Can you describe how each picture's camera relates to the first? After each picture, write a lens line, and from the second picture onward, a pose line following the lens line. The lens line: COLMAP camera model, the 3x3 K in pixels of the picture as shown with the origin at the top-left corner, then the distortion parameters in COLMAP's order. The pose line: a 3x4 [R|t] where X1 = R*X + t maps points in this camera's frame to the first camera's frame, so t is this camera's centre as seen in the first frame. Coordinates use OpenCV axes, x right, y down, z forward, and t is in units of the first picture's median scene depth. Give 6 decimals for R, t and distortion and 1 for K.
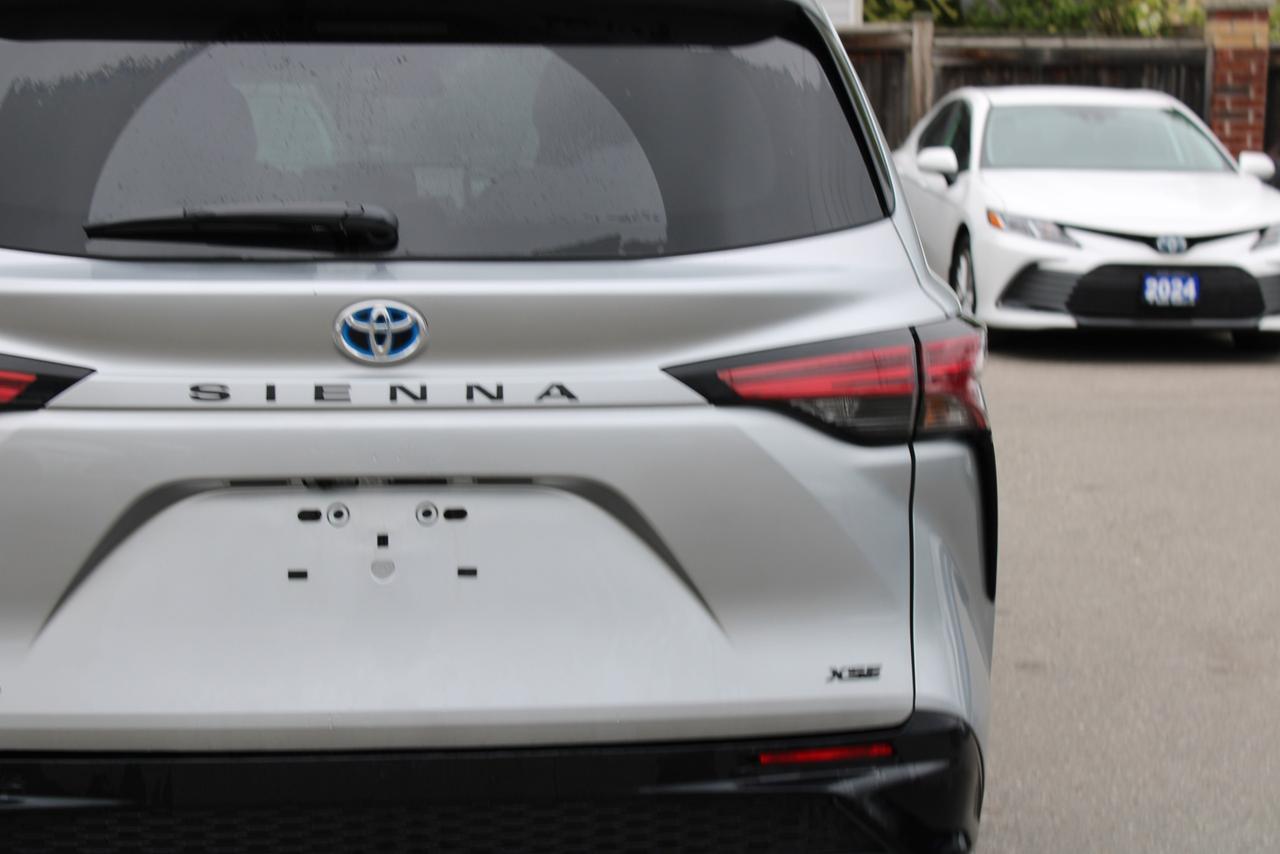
lens RADIAL K [[2435.1, 0, 632.7], [0, 2435.1, 431.9], [0, 0, 1]] dist [0.013144, 0.000000]
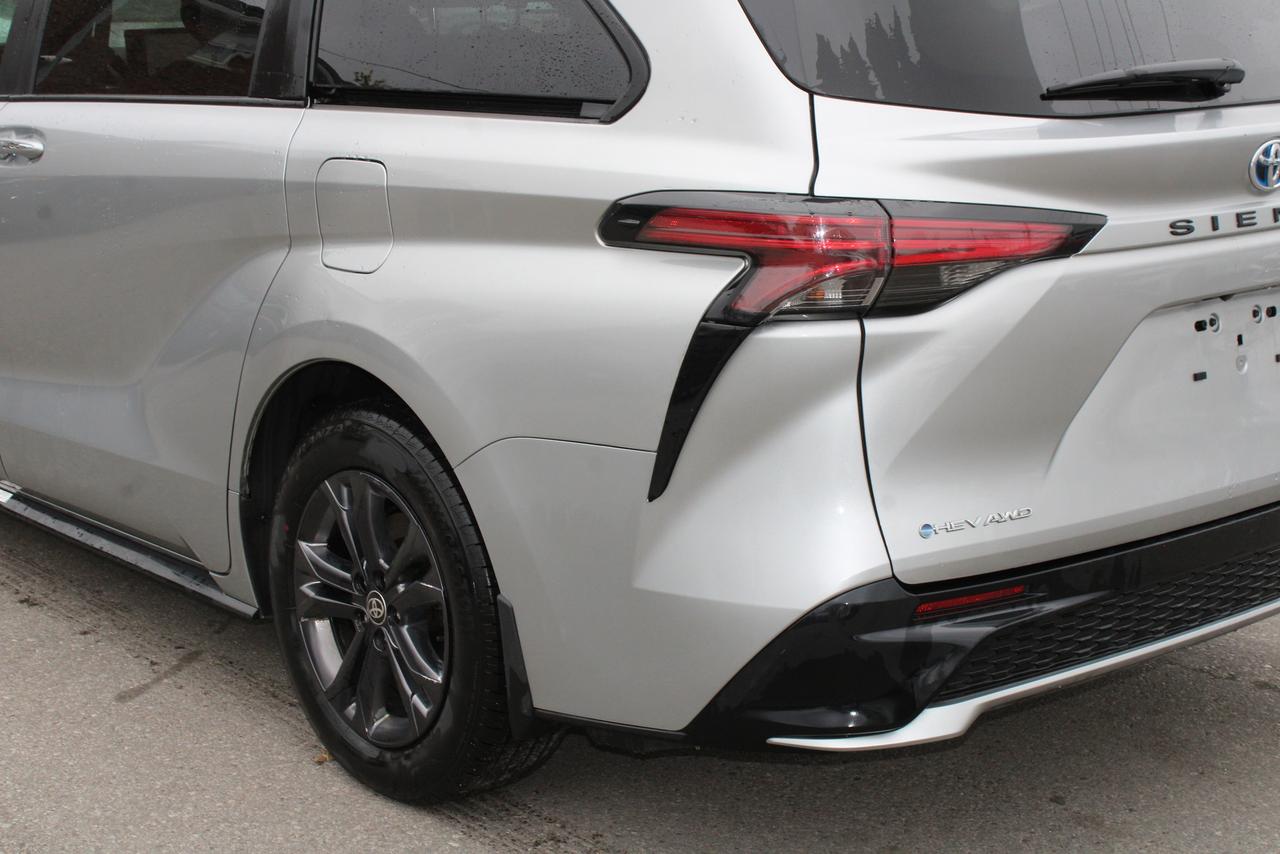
lens RADIAL K [[2131.9, 0, 650.6], [0, 2131.9, 423.2], [0, 0, 1]] dist [-0.000150, 0.000000]
pose [[0.814252, -0.138399, 0.563773, -0.936586], [0.091192, 0.989602, 0.111226, -0.058211], [-0.573305, -0.039155, 0.818406, 0.300758]]
